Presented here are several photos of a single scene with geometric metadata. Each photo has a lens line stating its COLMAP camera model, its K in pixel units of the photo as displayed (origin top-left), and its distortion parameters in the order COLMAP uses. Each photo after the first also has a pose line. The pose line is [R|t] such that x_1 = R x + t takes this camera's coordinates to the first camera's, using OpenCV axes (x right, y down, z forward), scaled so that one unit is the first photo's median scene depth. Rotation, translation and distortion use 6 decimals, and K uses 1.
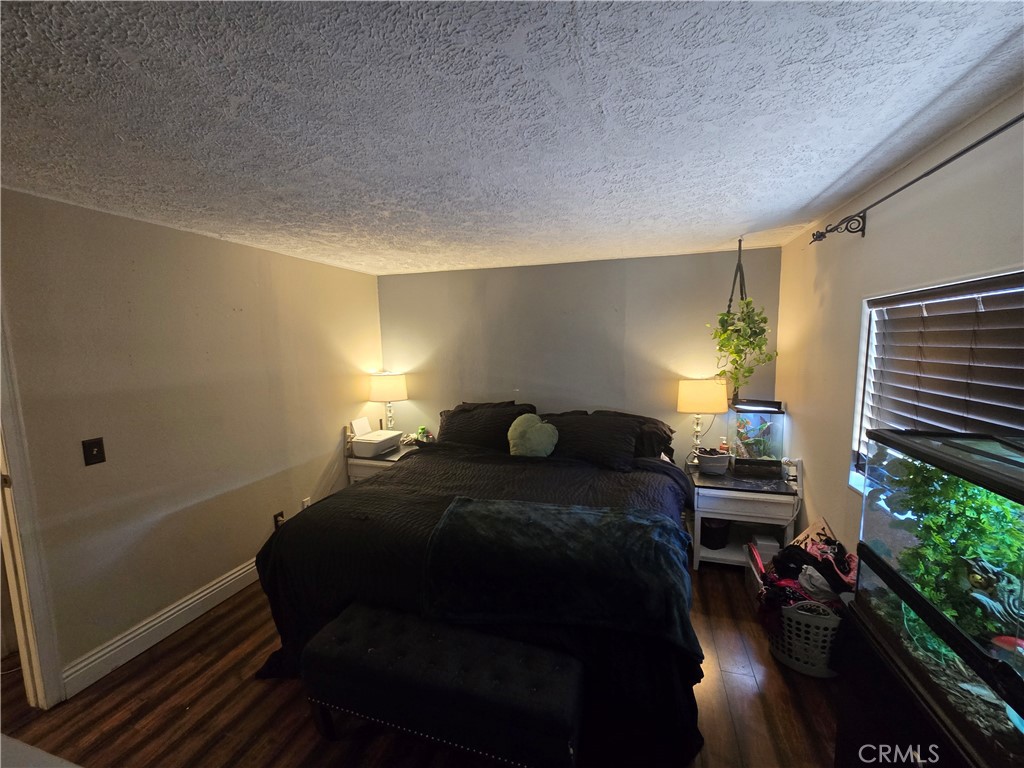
lens RADIAL K [[414.8, 0, 512.7], [0, 414.8, 386.0], [0, 0, 1]] dist [0.001873, -0.000342]
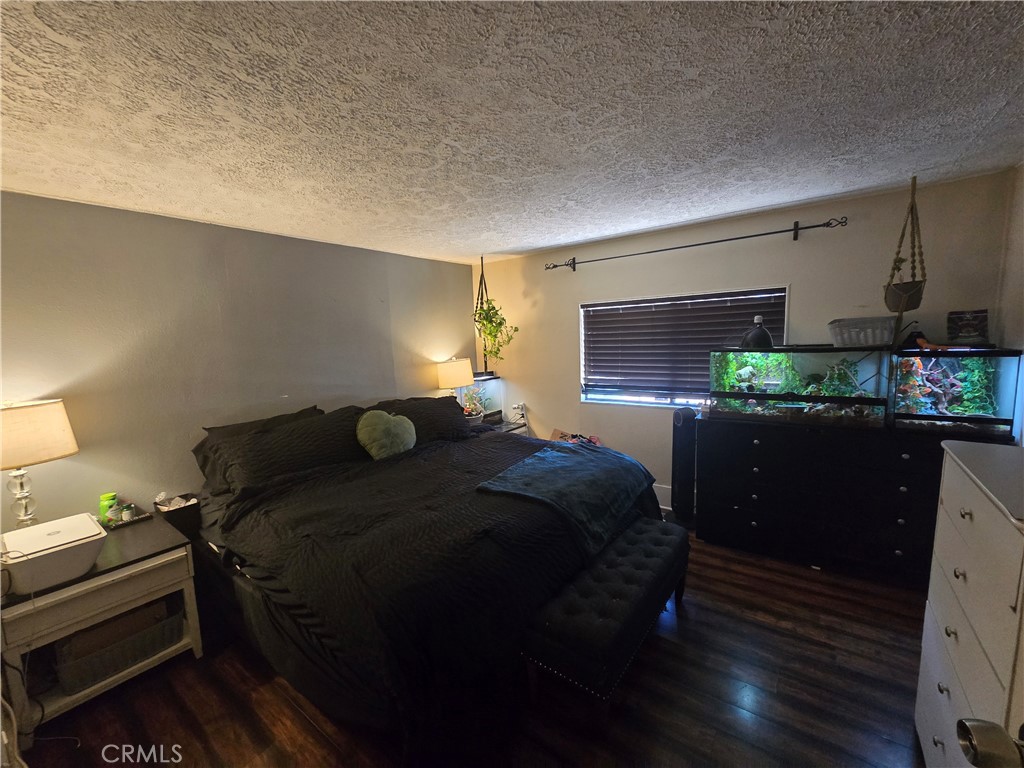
lens RADIAL K [[414.8, 0, 512.7], [0, 414.8, 386.0], [0, 0, 1]] dist [0.001873, -0.000342]
pose [[0.330328, -0.117489, 0.936525, -0.925166], [0.135745, 0.987821, 0.076044, -0.016904], [-0.934054, 0.102009, 0.342254, 0.553844]]
